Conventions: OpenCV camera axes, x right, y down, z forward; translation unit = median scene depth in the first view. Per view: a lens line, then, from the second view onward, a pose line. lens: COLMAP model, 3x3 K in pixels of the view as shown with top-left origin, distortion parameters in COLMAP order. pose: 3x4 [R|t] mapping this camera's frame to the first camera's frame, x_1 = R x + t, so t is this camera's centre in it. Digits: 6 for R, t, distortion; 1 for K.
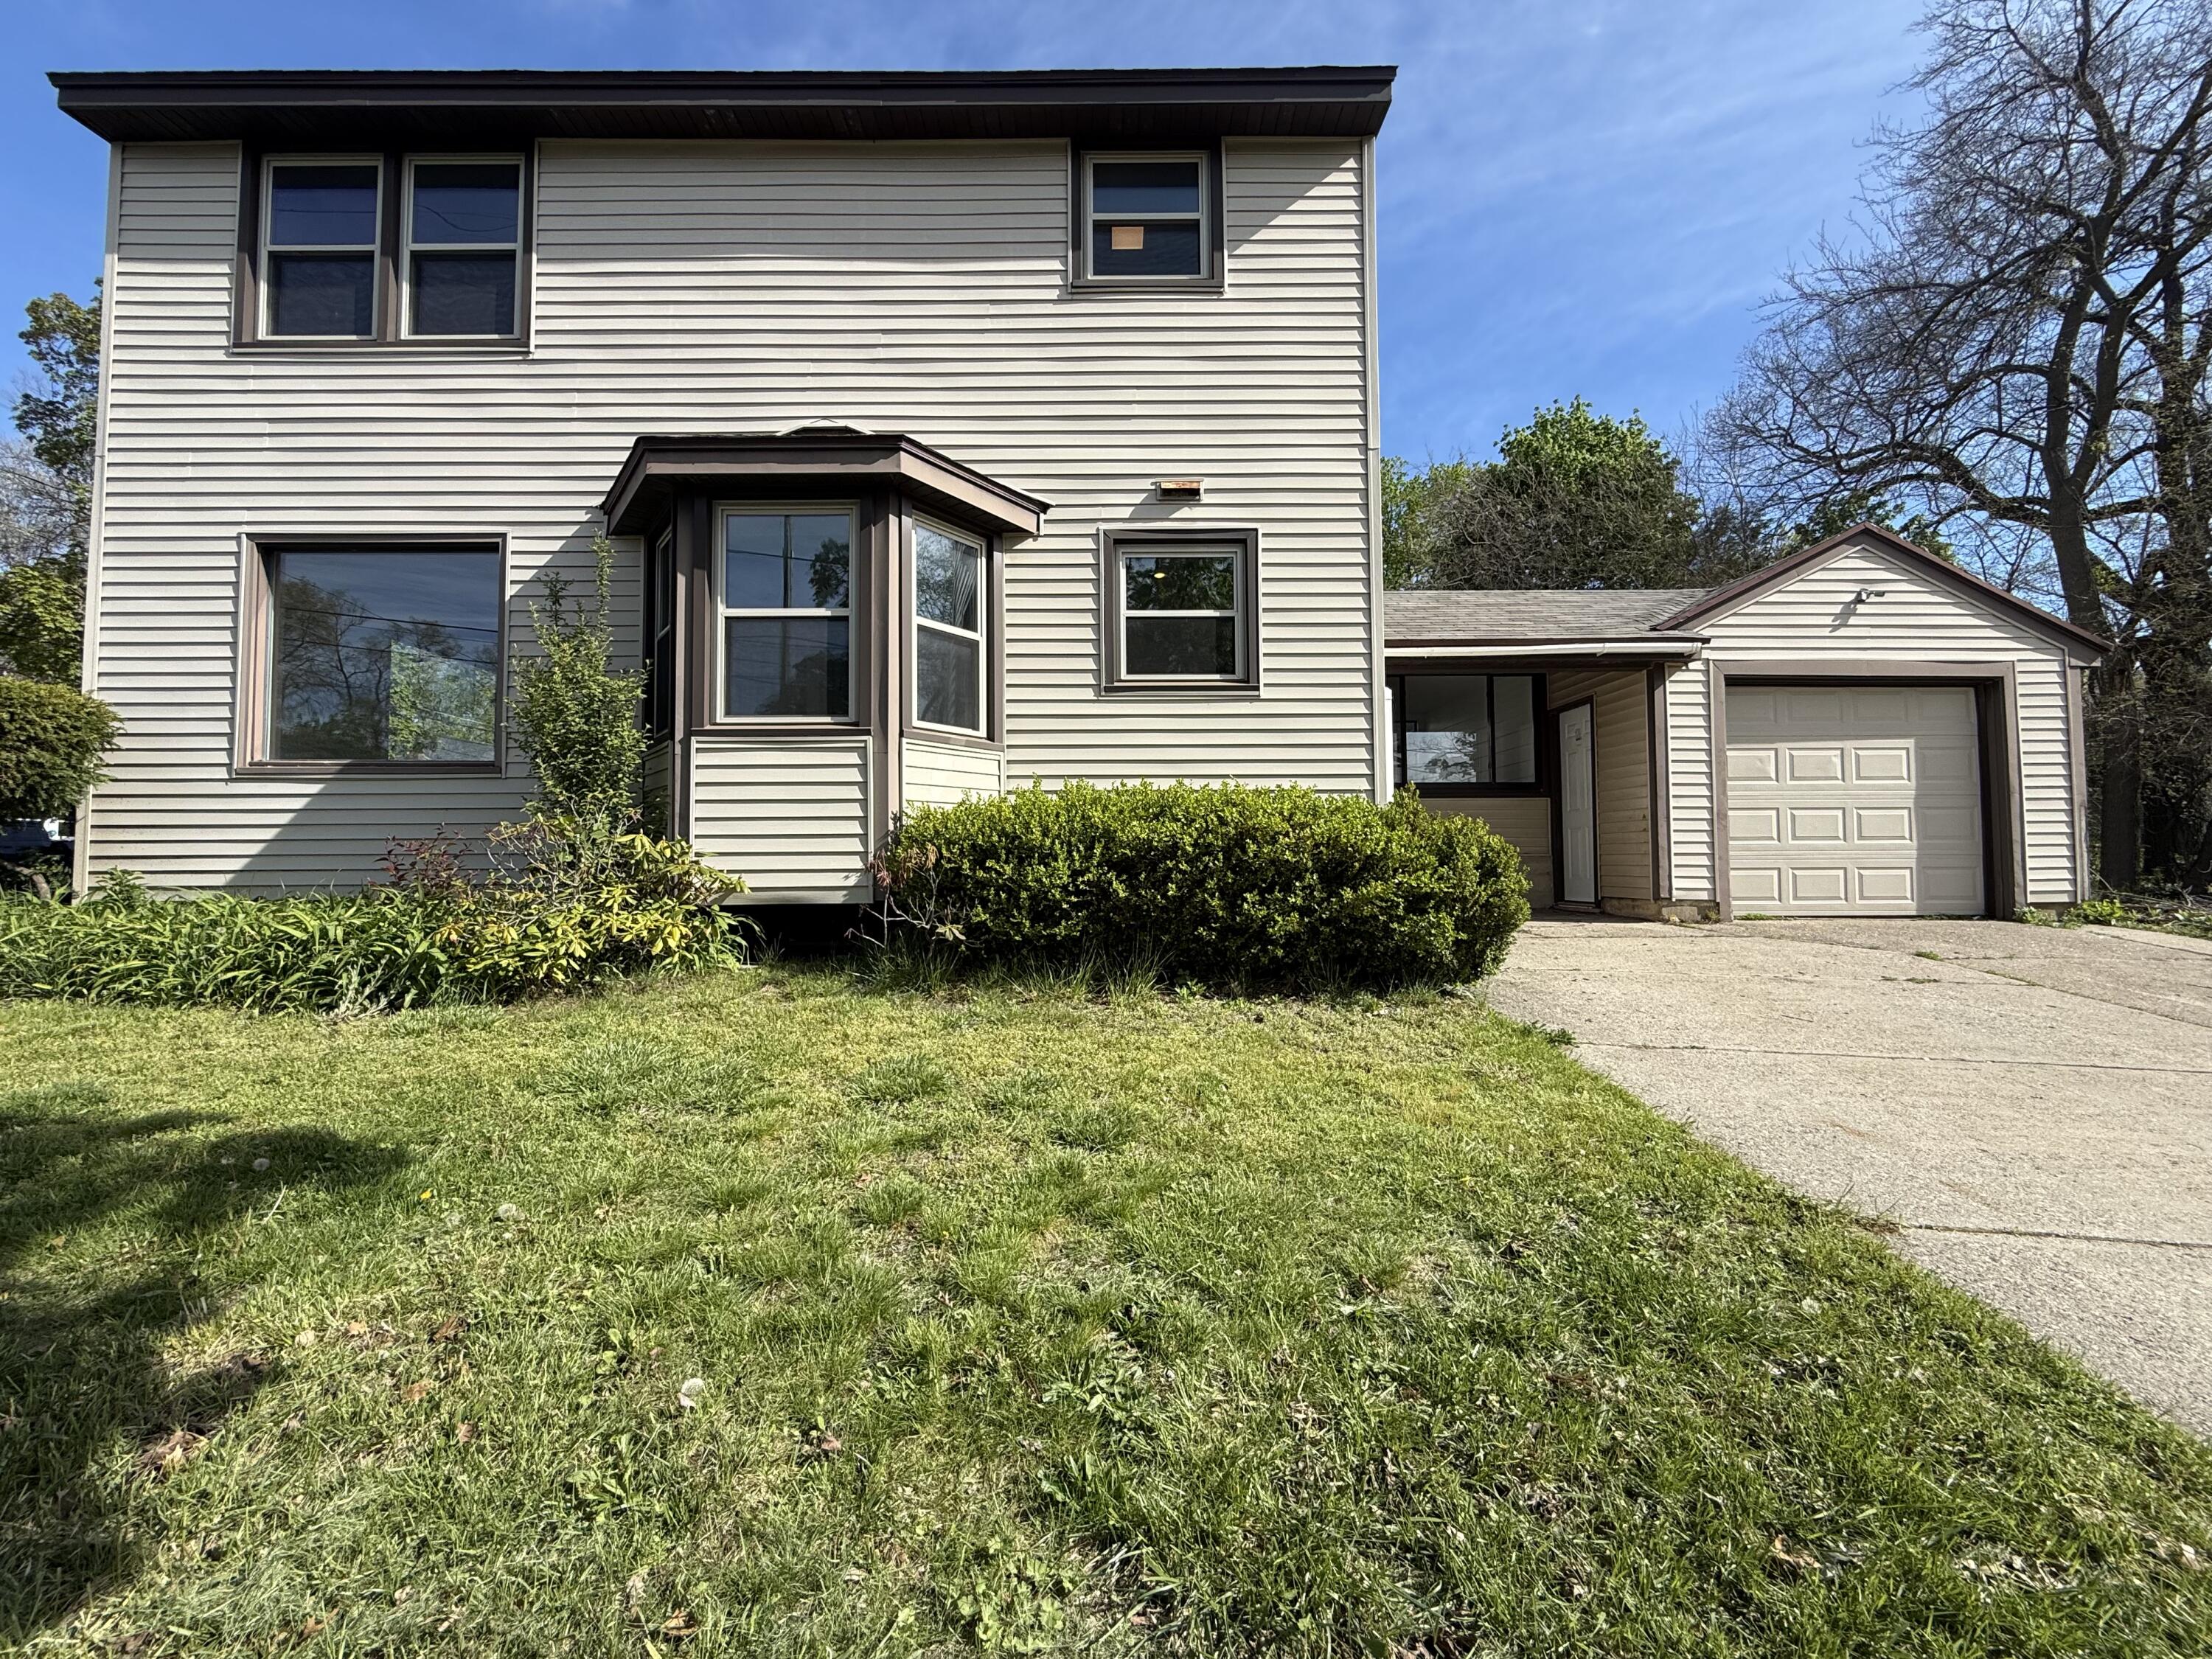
lens RADIAL K [[880.9, 0, 1102.7], [0, 880.9, 830.0], [0, 0, 1]] dist [-0.000759, -0.000134]
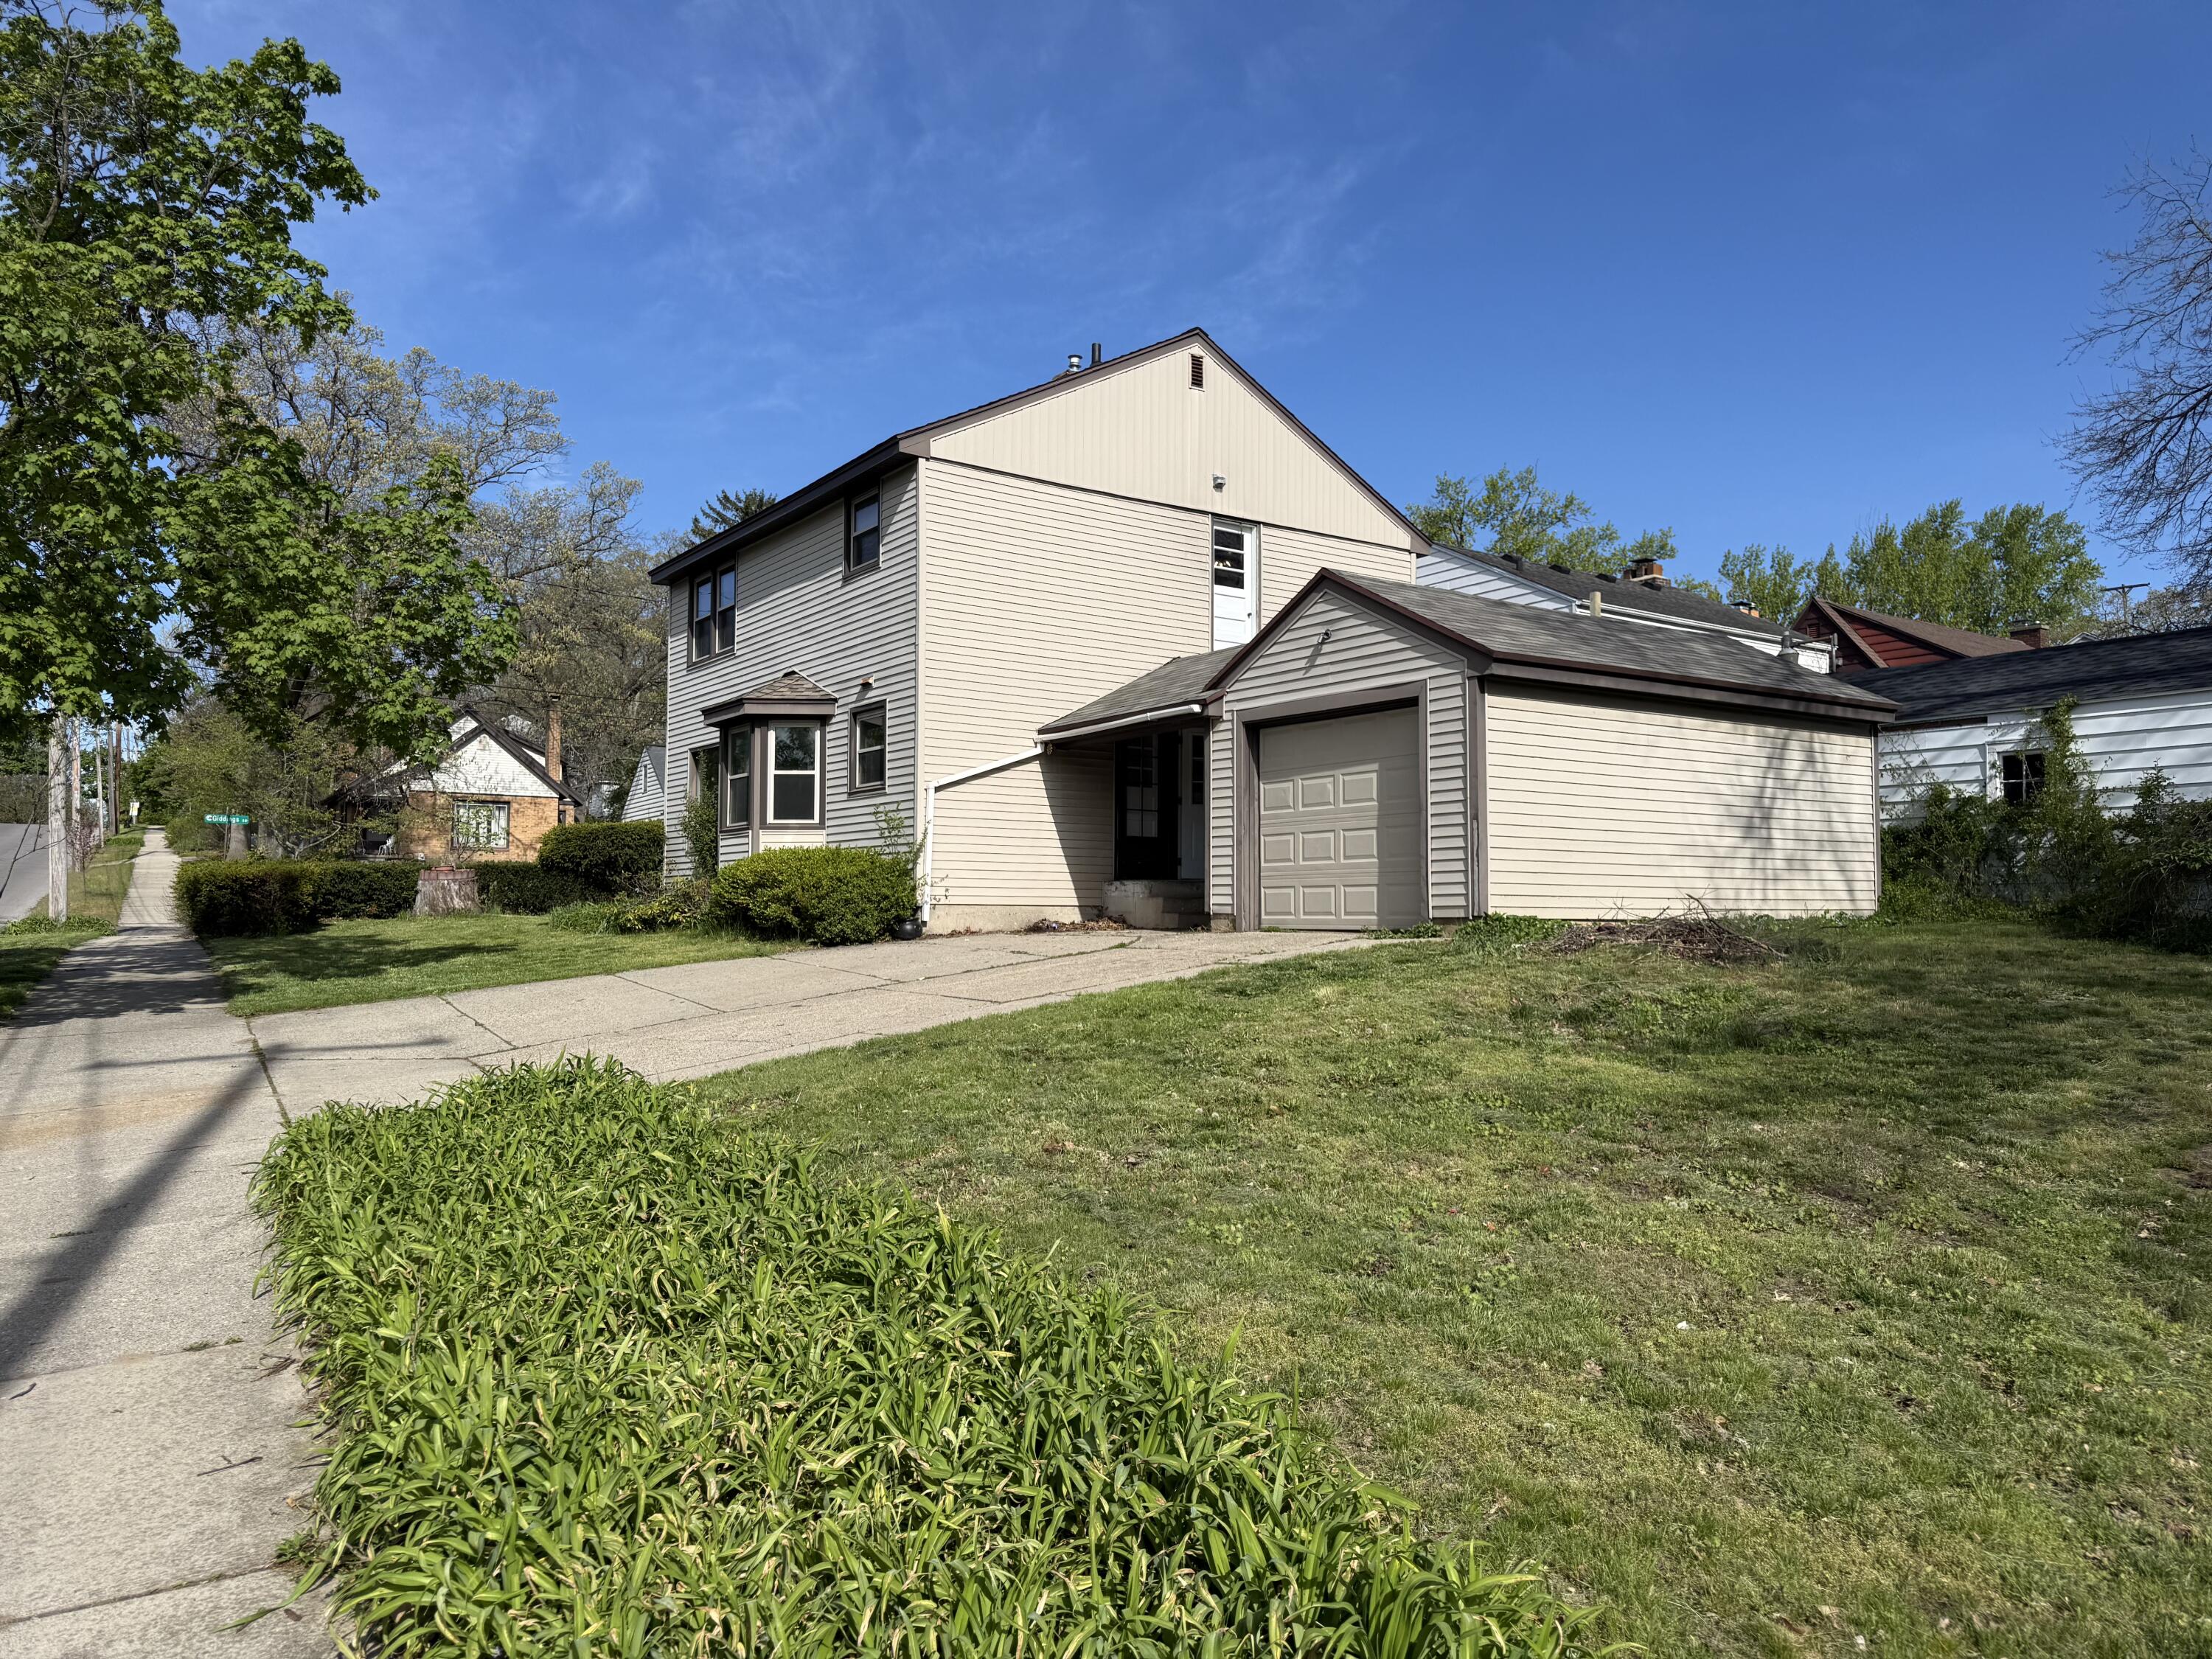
lens RADIAL K [[1548.1, 0, 1110.1], [0, 1548.1, 838.1], [0, 0, 1]] dist [0.013462, 0.000491]
pose [[0.569761, -0.038684, -0.820900, 2.989887], [0.027094, 0.999233, -0.028283, 0.041237], [0.821364, -0.006127, 0.570372, -0.418402]]
